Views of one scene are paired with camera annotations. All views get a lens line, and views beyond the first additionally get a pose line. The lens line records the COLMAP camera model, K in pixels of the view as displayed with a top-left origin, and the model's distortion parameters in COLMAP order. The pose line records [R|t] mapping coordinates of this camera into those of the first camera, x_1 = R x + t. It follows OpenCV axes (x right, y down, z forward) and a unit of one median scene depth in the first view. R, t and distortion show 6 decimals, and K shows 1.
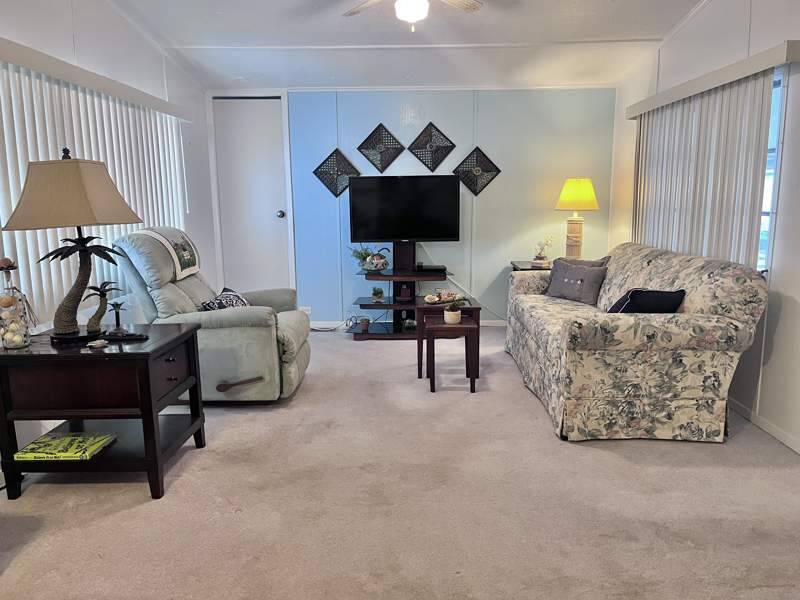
lens RADIAL K [[603.6, 0, 399.2], [0, 603.6, 300.5], [0, 0, 1]] dist [0.044761, -0.047649]
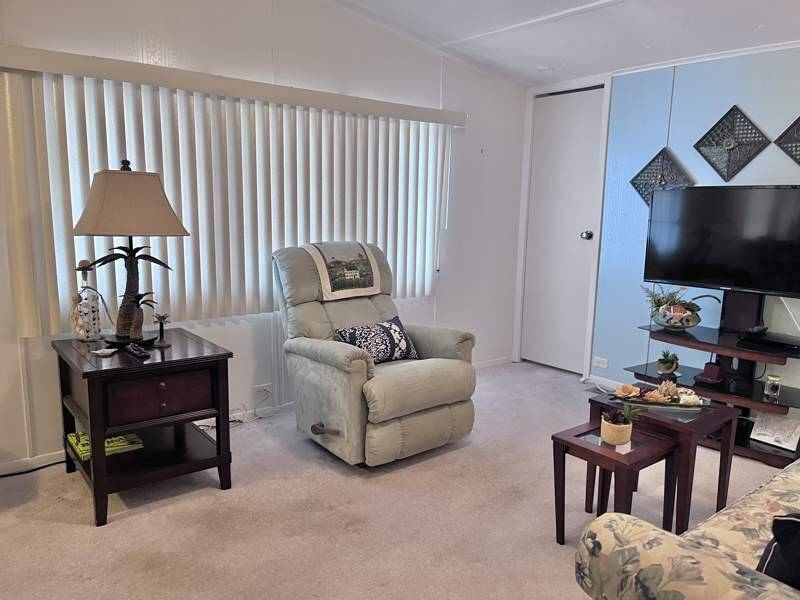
lens RADIAL K [[603.6, 0, 405.0], [0, 603.6, 301.4], [0, 0, 1]] dist [0.044761, -0.047649]
pose [[0.640913, 0.143657, -0.754051, 0.271136], [-0.155083, 0.986308, 0.056092, -0.068964], [0.751785, 0.080991, 0.654416, 0.332037]]
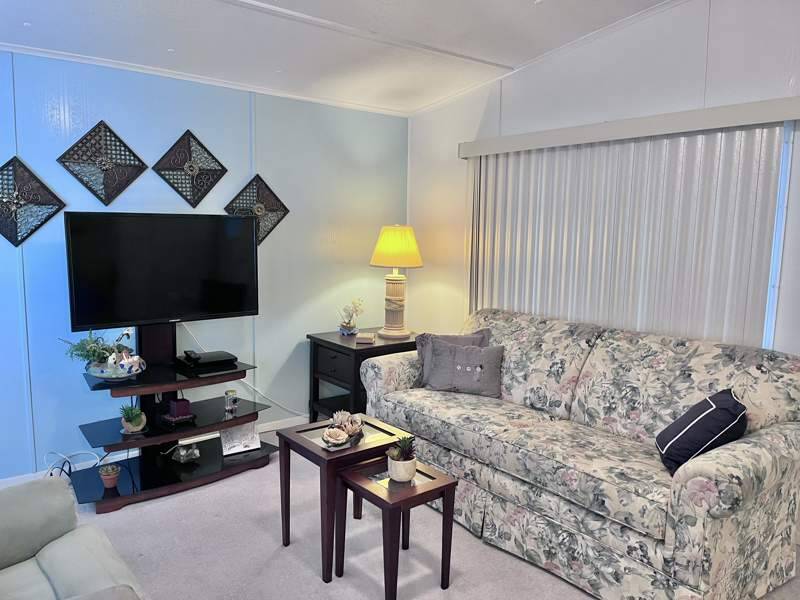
lens RADIAL K [[603.6, 0, 398.3], [0, 603.6, 302.5], [0, 0, 1]] dist [0.044761, -0.047649]
pose [[0.762466, -0.059490, 0.644287, -0.204775], [0.085101, 0.996334, -0.008715, -0.091939], [-0.641407, 0.061474, 0.764734, 0.391401]]
